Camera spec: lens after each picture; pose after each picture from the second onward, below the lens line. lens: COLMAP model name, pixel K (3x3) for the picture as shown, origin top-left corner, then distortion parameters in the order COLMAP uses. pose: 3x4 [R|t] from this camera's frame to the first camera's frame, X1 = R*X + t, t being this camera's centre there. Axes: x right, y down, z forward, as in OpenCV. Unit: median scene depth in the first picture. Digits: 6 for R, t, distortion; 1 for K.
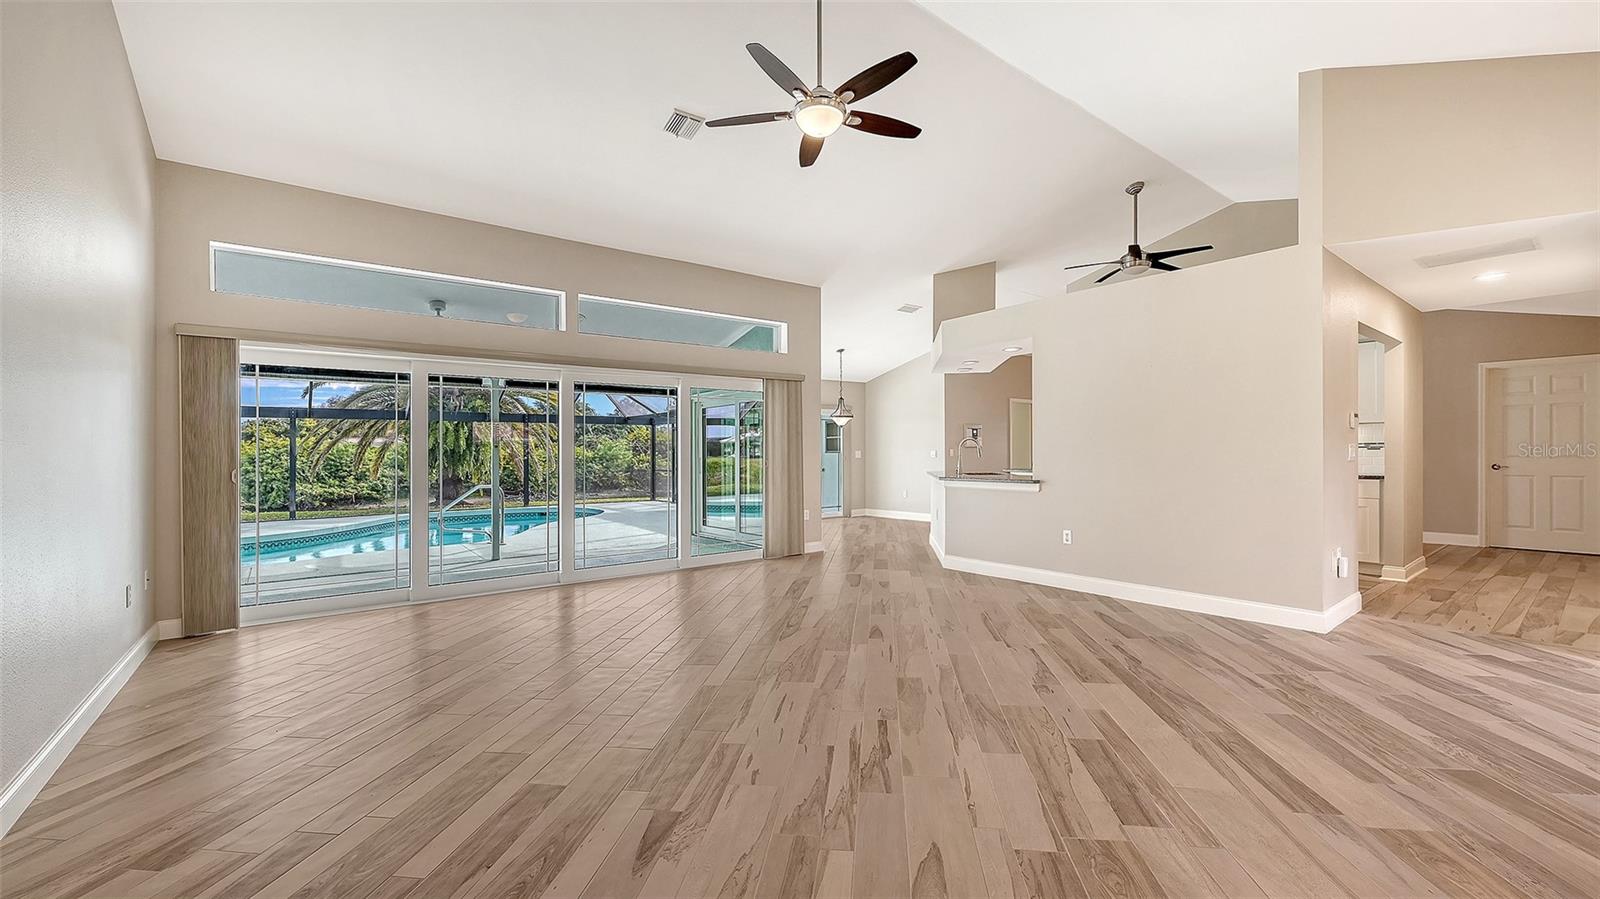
lens RADIAL K [[640.0, 0, 800.0], [0, 640.0, 449.5], [0, 0, 1]] dist [-0.000327, -0.000100]
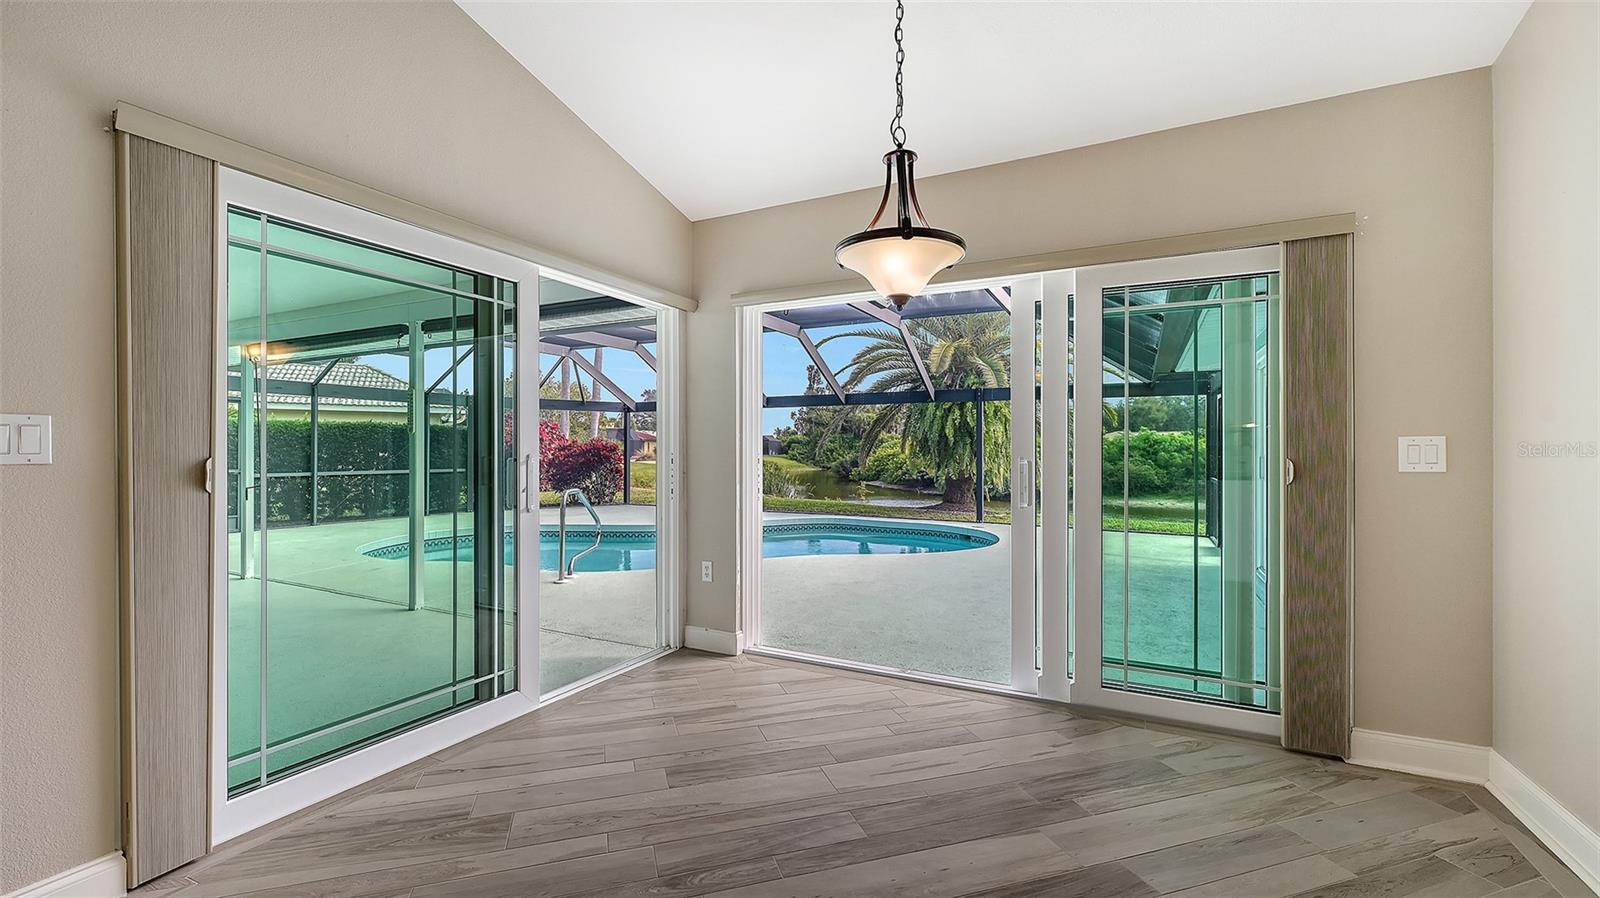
lens RADIAL K [[663.5, 0, 800.0], [0, 663.5, 449.0], [0, 0, 1]] dist [0.000486, -0.000010]
pose [[0.424753, 0.009521, -0.905259, 0.118639], [-0.003204, 0.999954, 0.009014, 0.002995], [0.905304, -0.000928, 0.424764, 0.462740]]
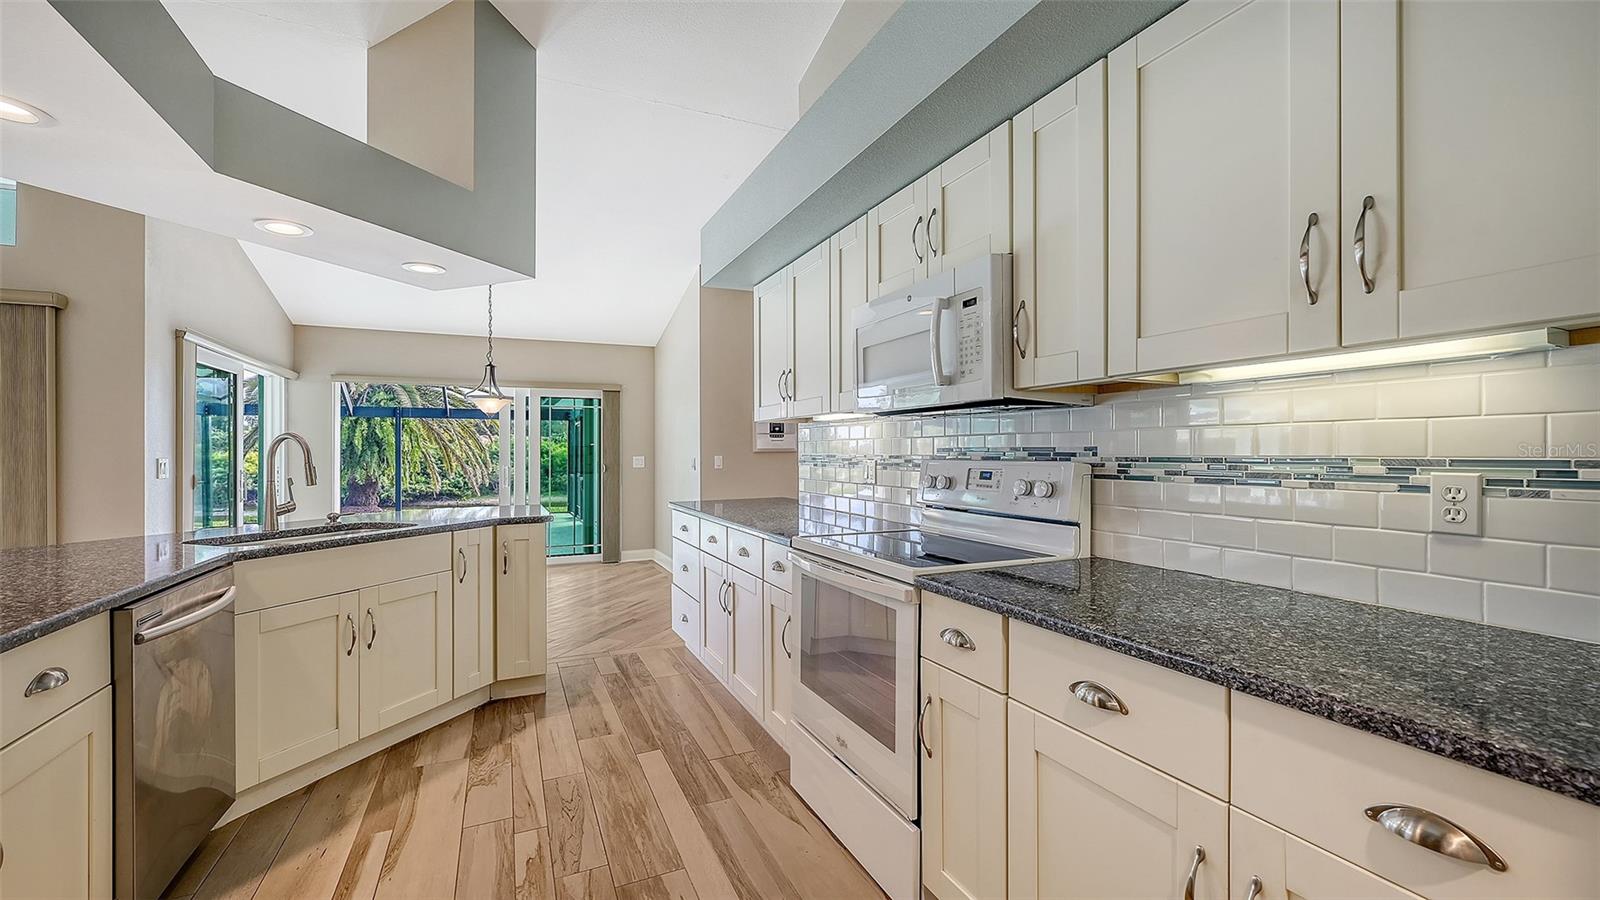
lens RADIAL K [[640.0, 0, 800.0], [0, 640.0, 450.0], [0, 0, 1]] dist [-0.000327, -0.000100]
pose [[0.975709, 0.004064, -0.219031, 0.235736], [-0.003542, 0.999990, 0.002779, -0.004012], [0.219040, -0.001936, 0.975714, 0.264631]]
